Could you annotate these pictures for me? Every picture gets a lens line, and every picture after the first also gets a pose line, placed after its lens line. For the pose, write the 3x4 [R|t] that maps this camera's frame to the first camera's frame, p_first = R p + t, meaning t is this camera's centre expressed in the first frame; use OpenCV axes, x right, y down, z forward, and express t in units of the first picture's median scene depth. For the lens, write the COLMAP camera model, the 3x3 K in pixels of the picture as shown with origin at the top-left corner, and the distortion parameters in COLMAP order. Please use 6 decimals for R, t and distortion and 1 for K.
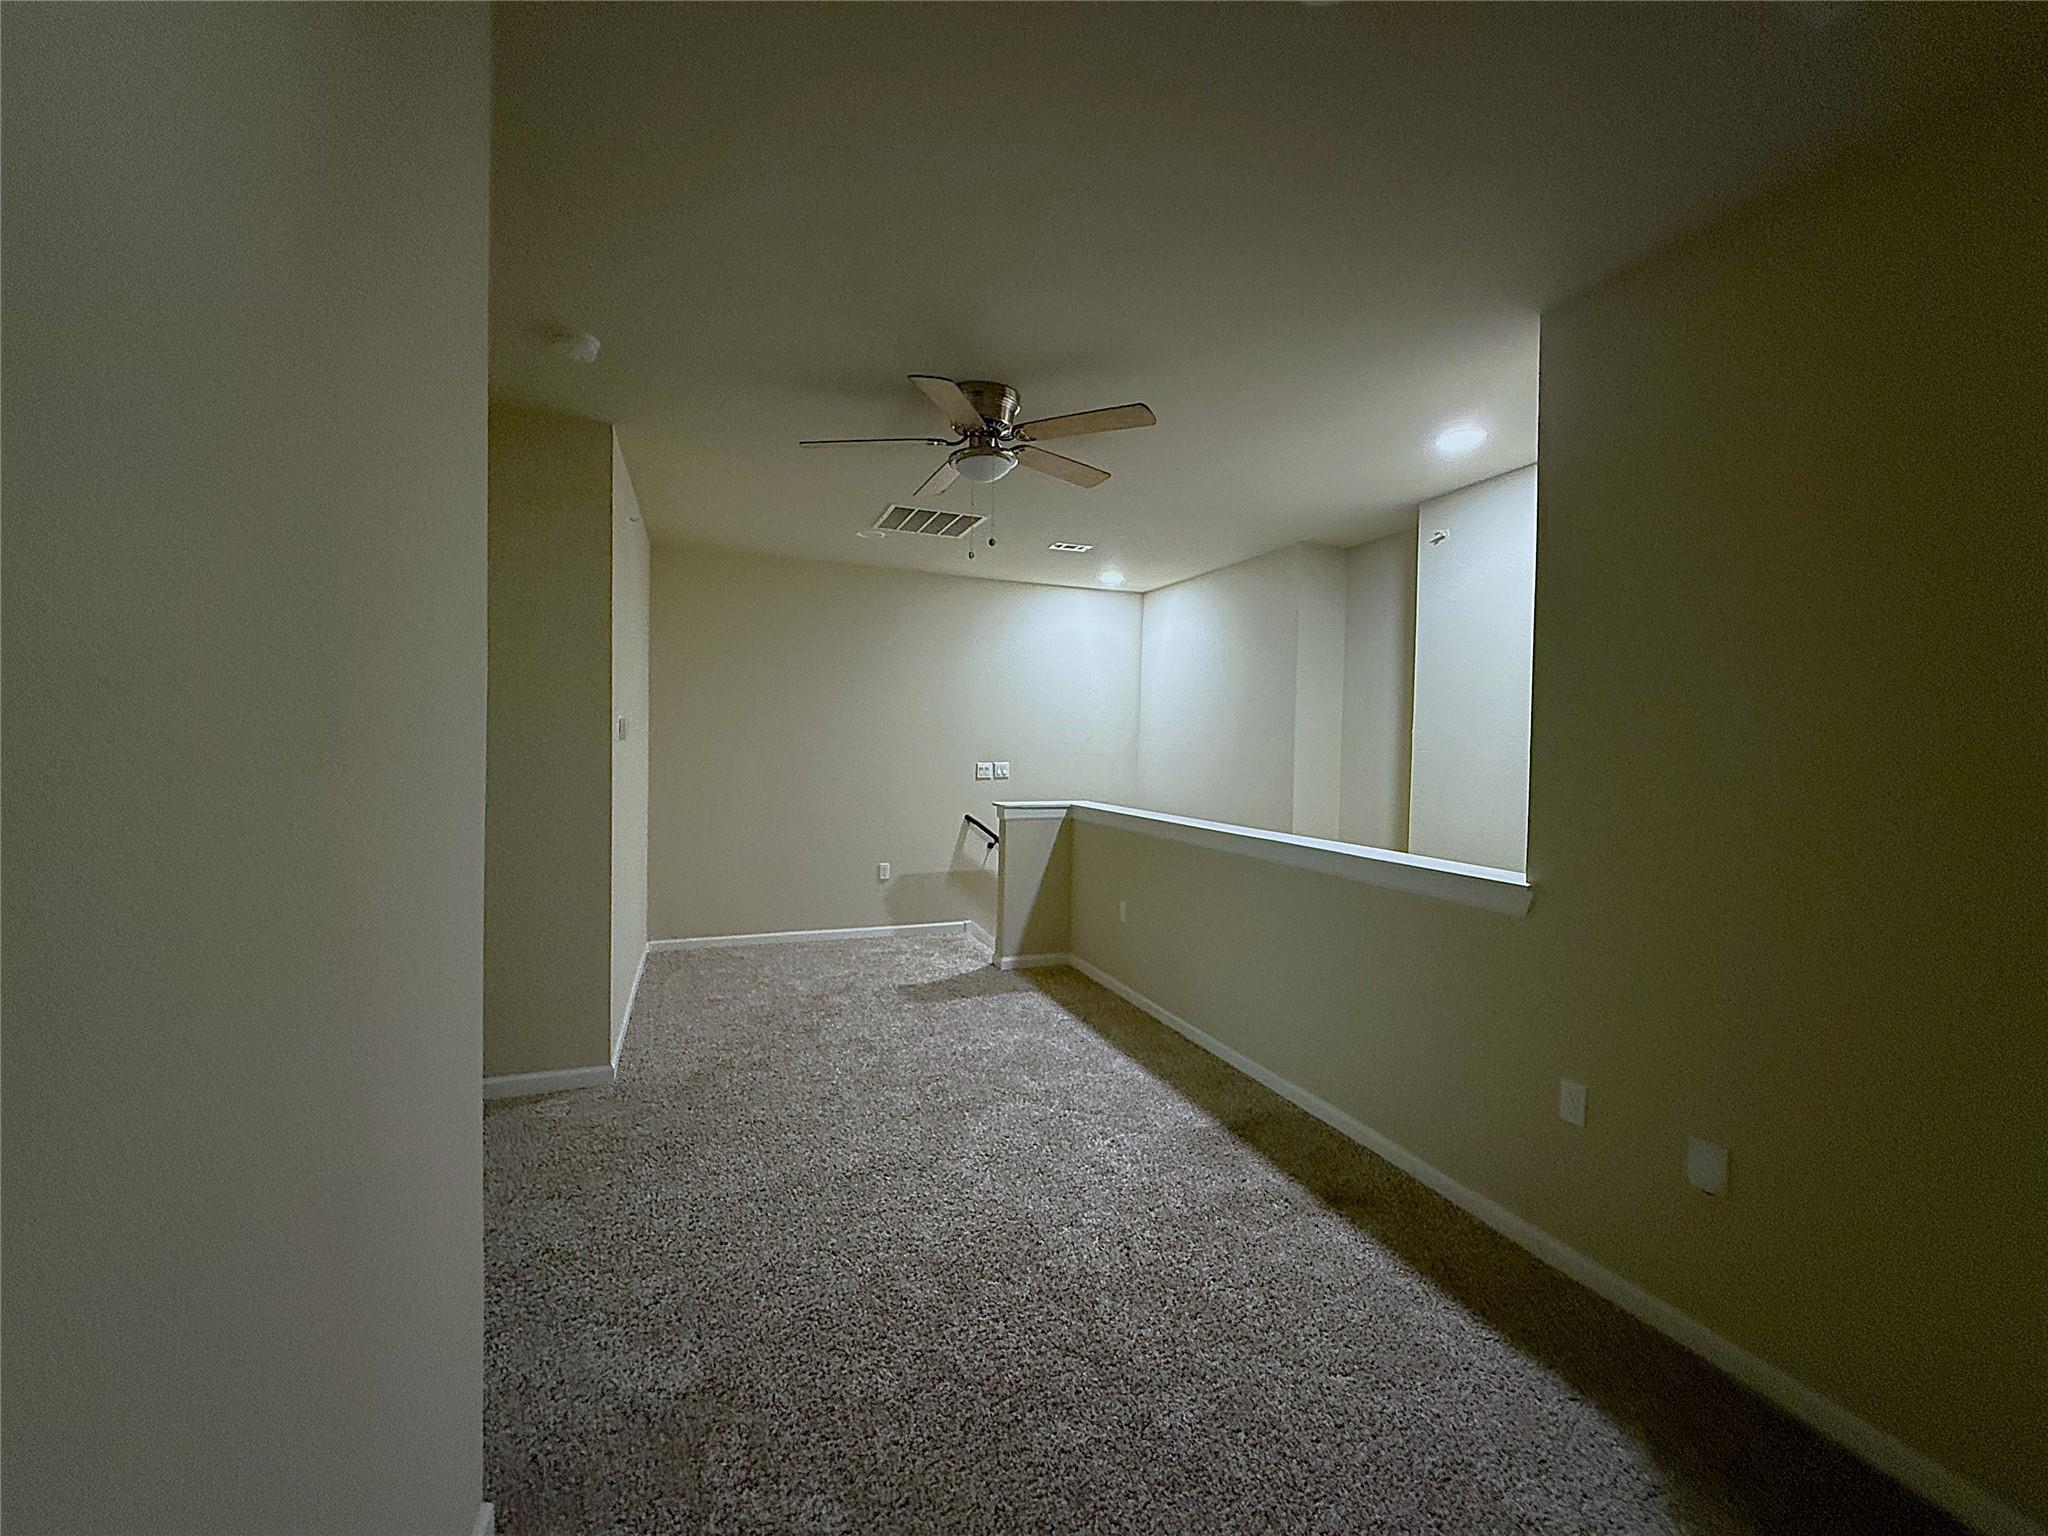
lens RADIAL K [[823.0, 0, 1019.8], [0, 823.0, 769.4], [0, 0, 1]] dist [0.004648, 0.000165]
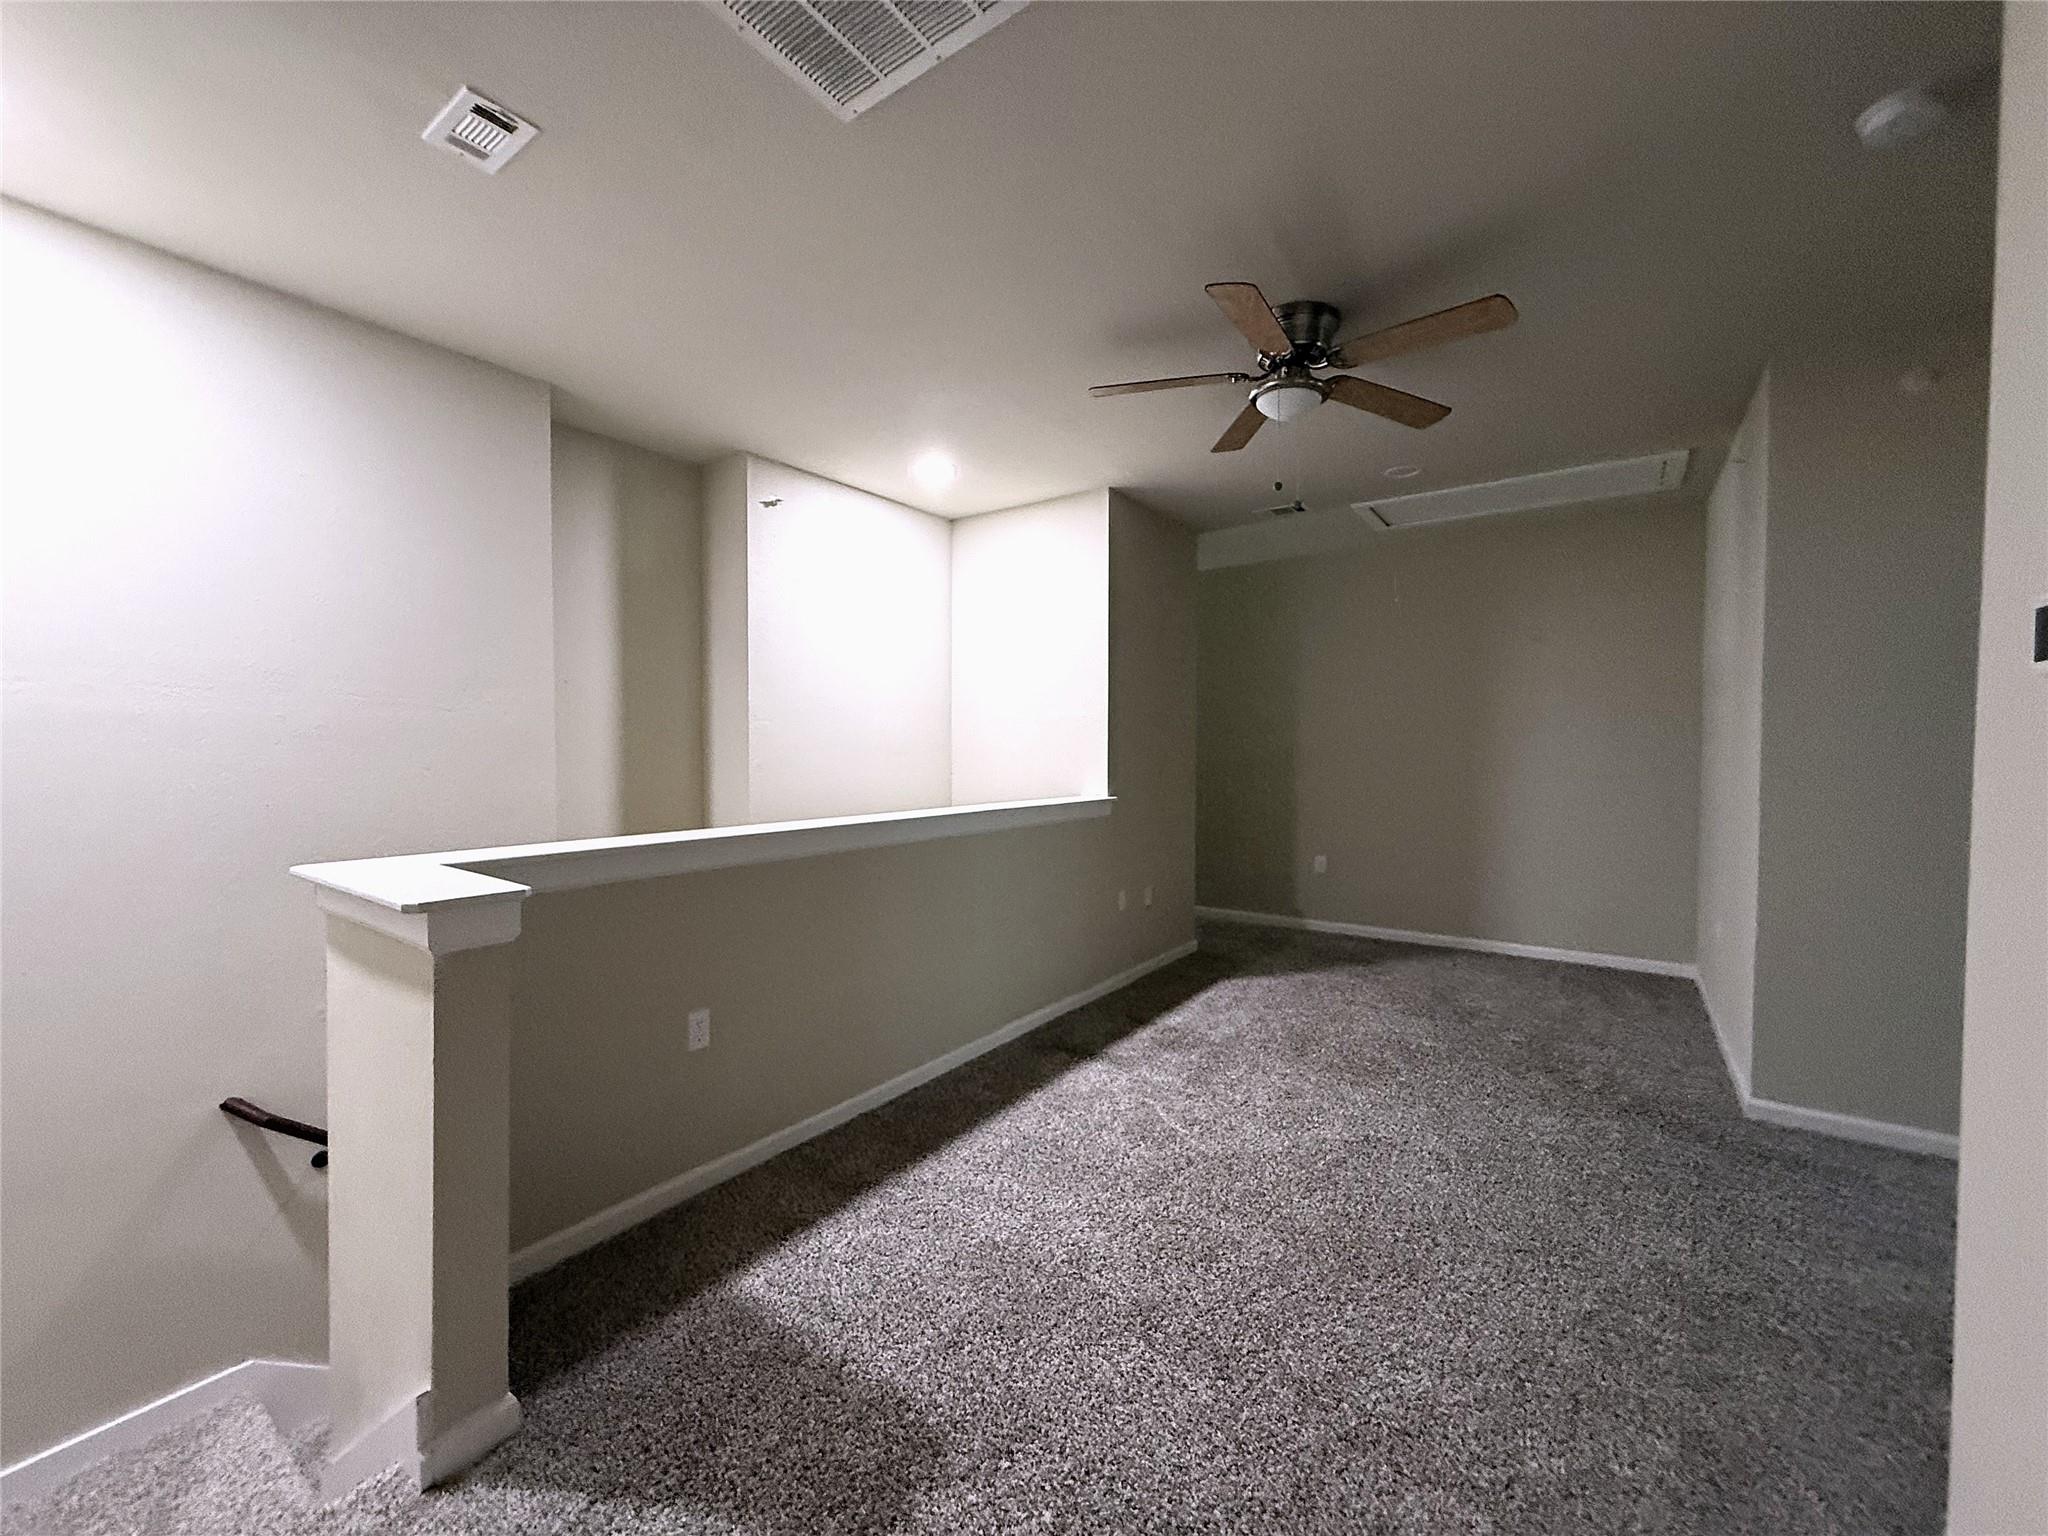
lens RADIAL K [[823.0, 0, 1016.2], [0, 823.0, 763.0], [0, 0, 1]] dist [0.004648, 0.000165]
pose [[-0.554941, -0.037370, 0.831050, -0.472157], [0.009126, 0.998657, 0.051001, -0.019990], [-0.831840, 0.035887, -0.553854, 1.300617]]
